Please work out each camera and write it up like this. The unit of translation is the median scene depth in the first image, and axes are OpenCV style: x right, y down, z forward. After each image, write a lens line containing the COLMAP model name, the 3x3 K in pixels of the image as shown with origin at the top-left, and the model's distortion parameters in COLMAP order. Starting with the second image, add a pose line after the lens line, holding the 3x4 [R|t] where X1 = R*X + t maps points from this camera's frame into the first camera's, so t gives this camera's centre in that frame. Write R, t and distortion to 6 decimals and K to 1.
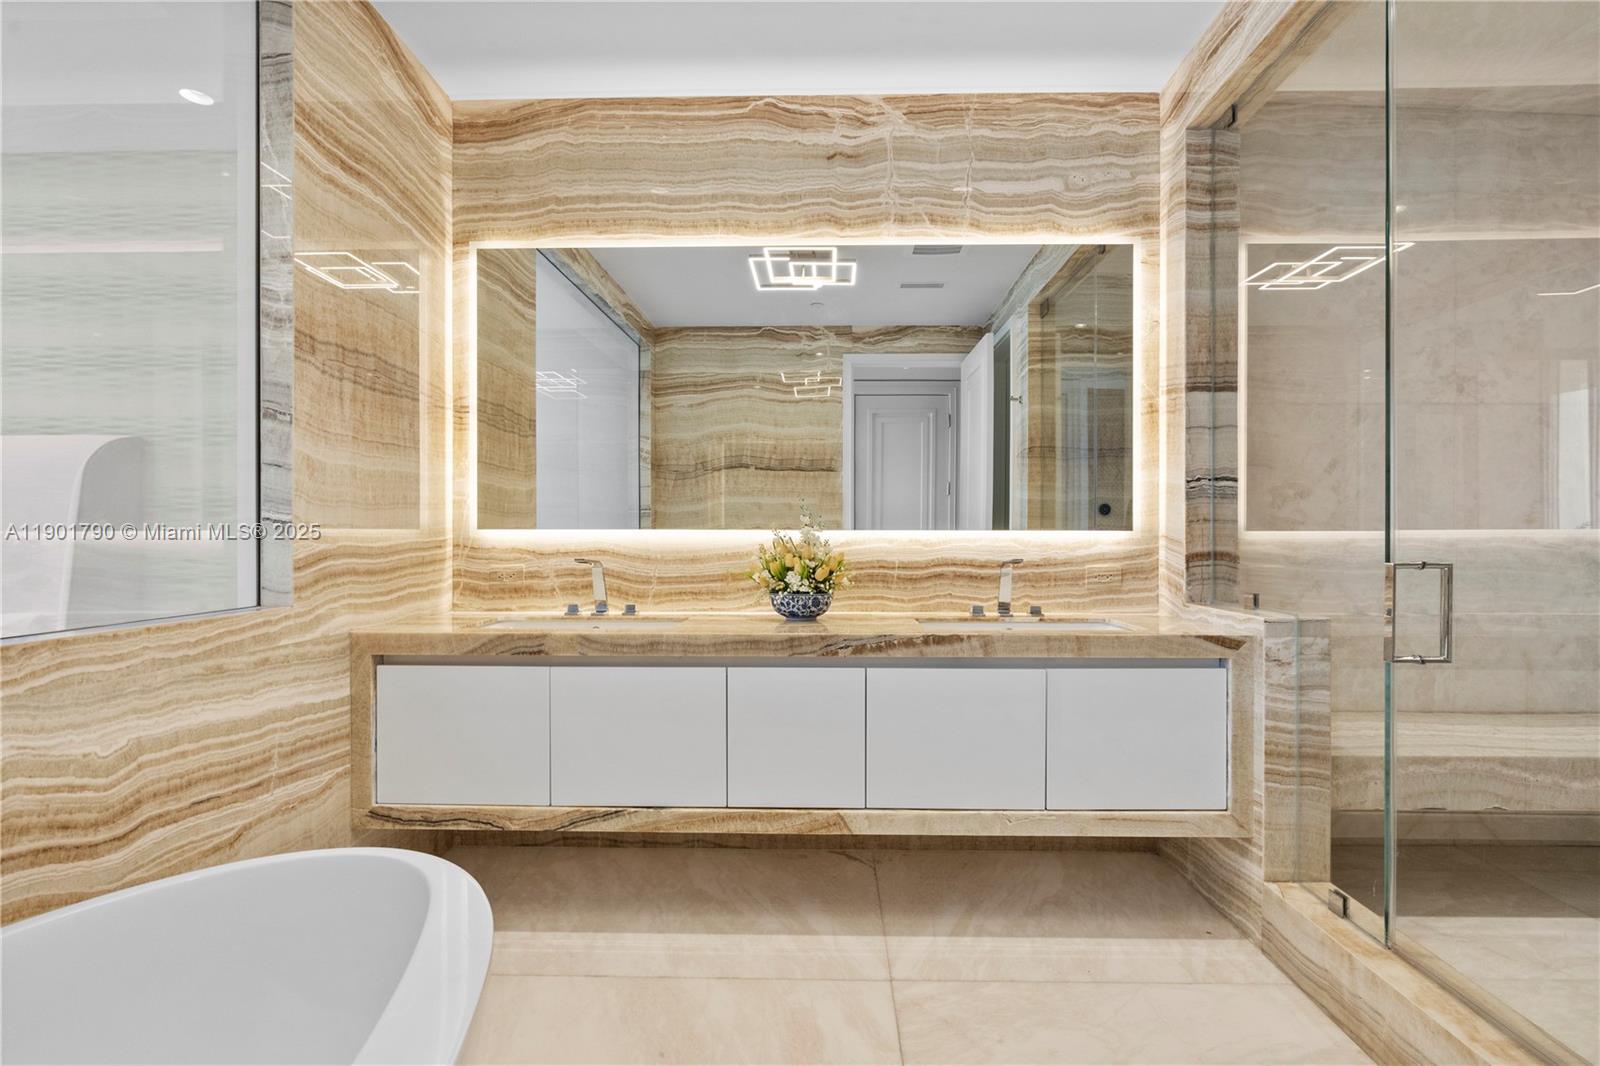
lens RADIAL K [[739.5, 0, 800.0], [0, 739.5, 533.0], [0, 0, 1]] dist [-0.002892, 0.000850]
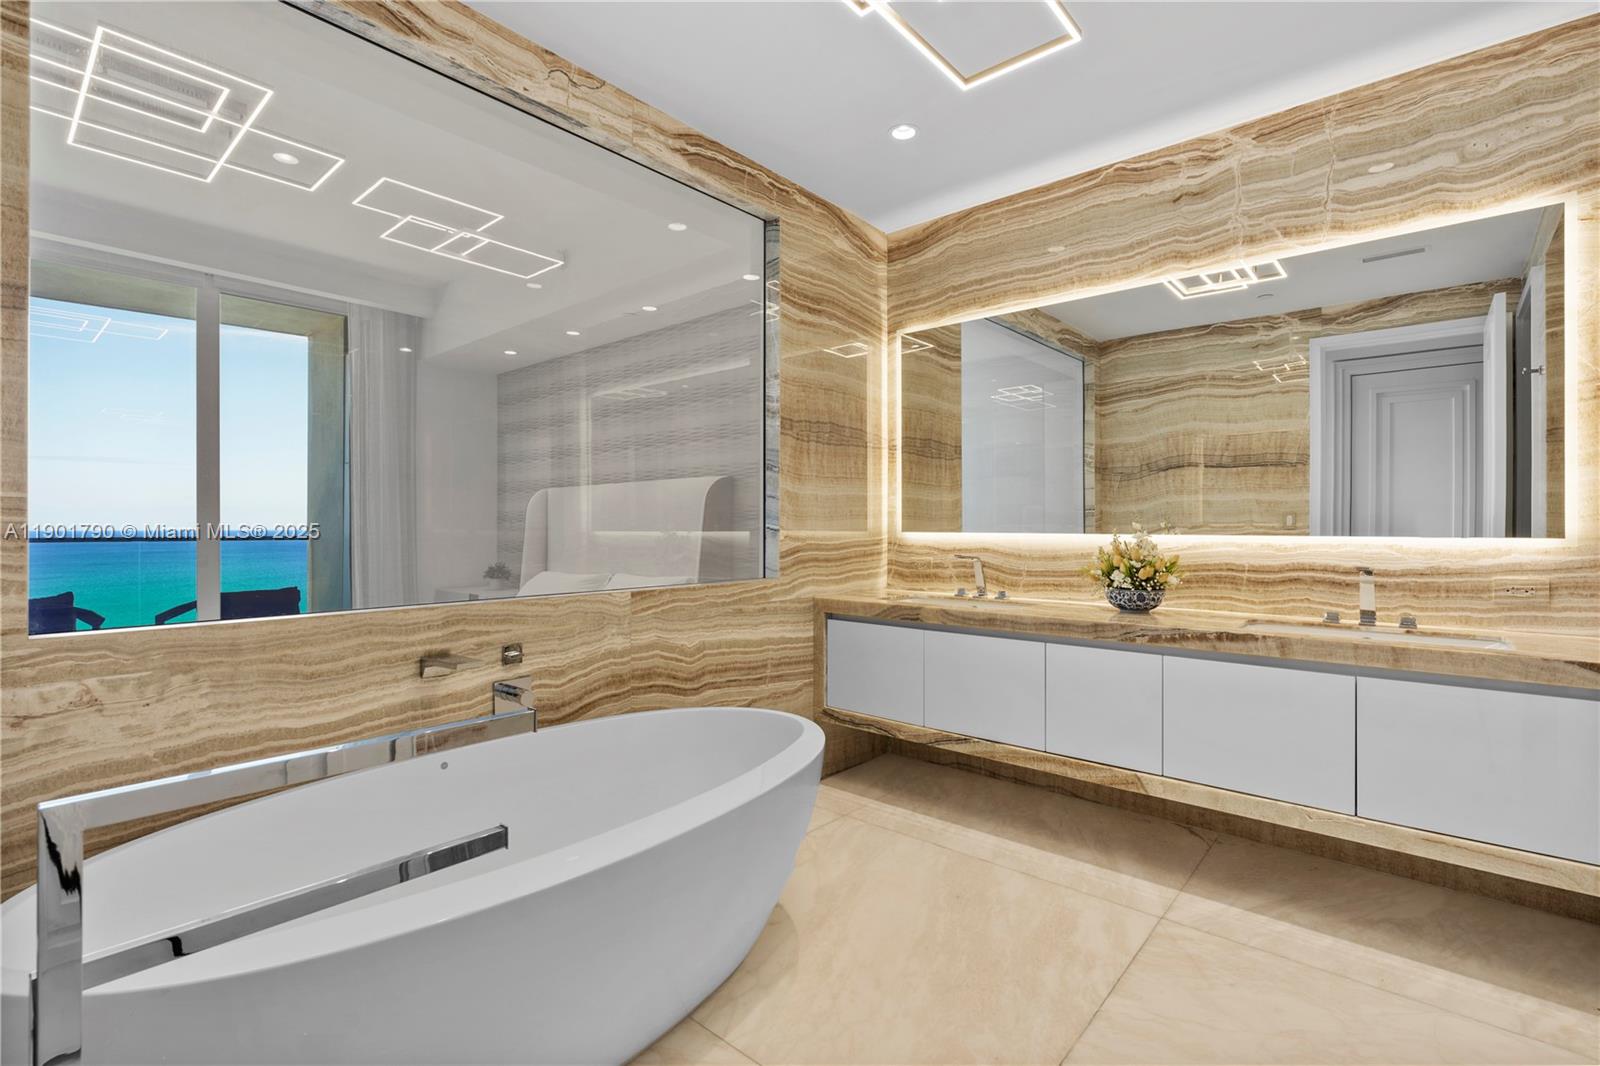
lens RADIAL K [[696.2, 0, 832.5], [0, 696.2, 520.9], [0, 0, 1]] dist [-0.001956, 0.005598]
pose [[0.802445, -0.003310, -0.596717, 0.251542], [-0.001388, 0.999972, -0.007412, -0.016048], [0.596725, 0.006776, 0.802417, -0.149128]]
